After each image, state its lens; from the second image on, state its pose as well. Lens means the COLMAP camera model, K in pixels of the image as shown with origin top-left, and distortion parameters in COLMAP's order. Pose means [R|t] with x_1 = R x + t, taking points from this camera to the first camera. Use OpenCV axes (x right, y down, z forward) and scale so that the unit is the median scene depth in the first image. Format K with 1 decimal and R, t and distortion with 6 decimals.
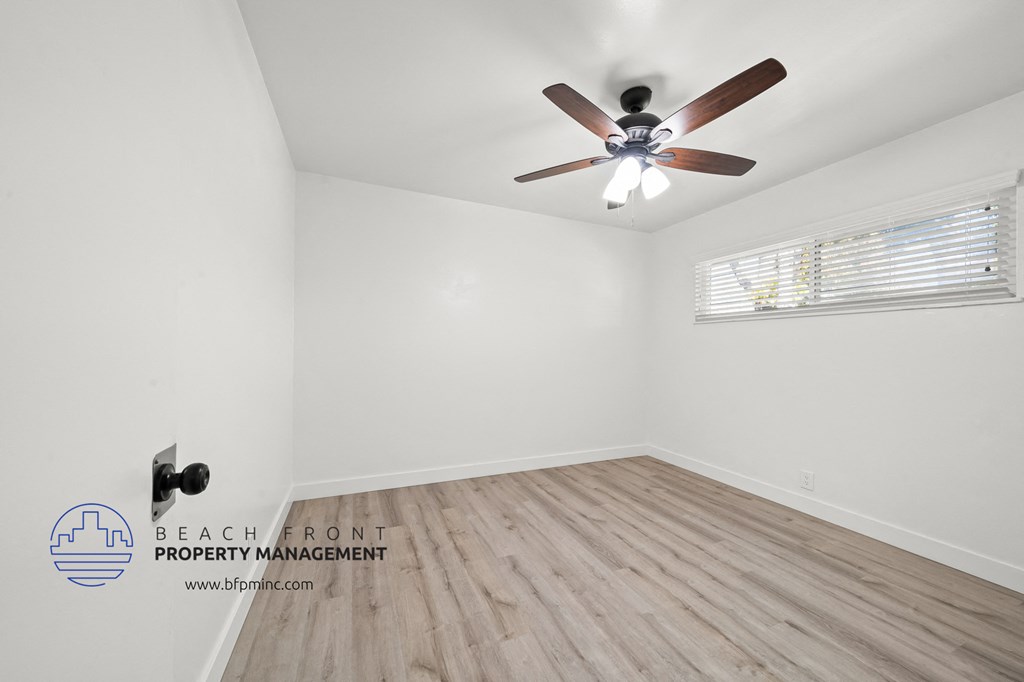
lens RADIAL K [[352.4, 0, 503.3], [0, 352.4, 346.4], [0, 0, 1]] dist [0.000927, 0.000268]
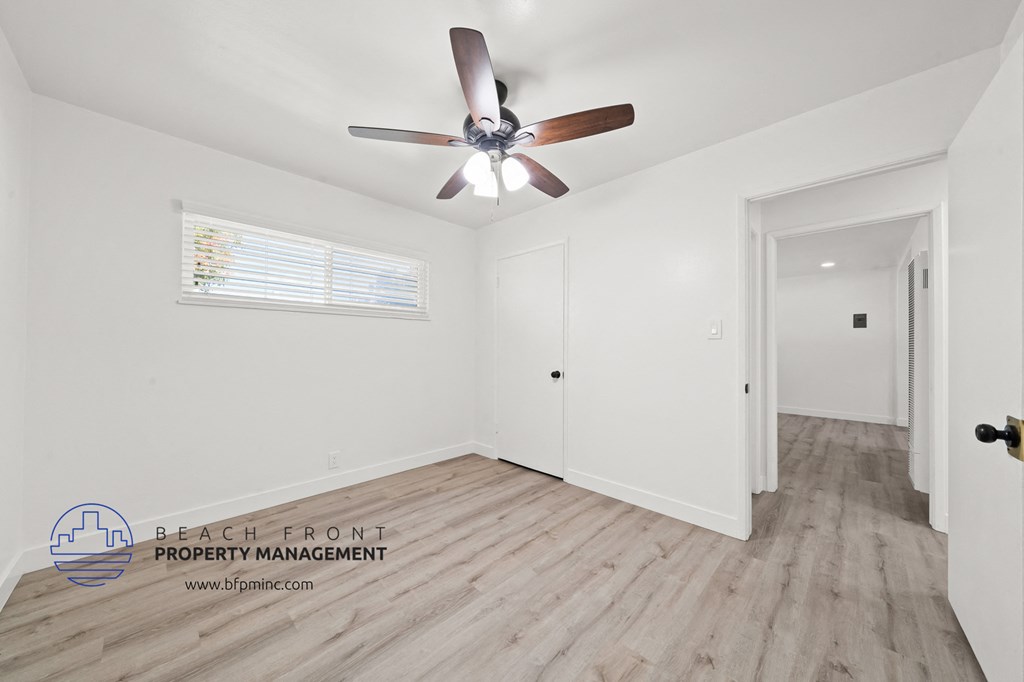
lens RADIAL K [[352.4, 0, 503.3], [0, 352.4, 346.4], [0, 0, 1]] dist [0.000927, 0.000268]
pose [[-0.374311, -0.013302, 0.927208, -0.552802], [-0.018561, 0.999804, 0.006850, -0.004151], [-0.927117, -0.014646, -0.374485, 1.333518]]
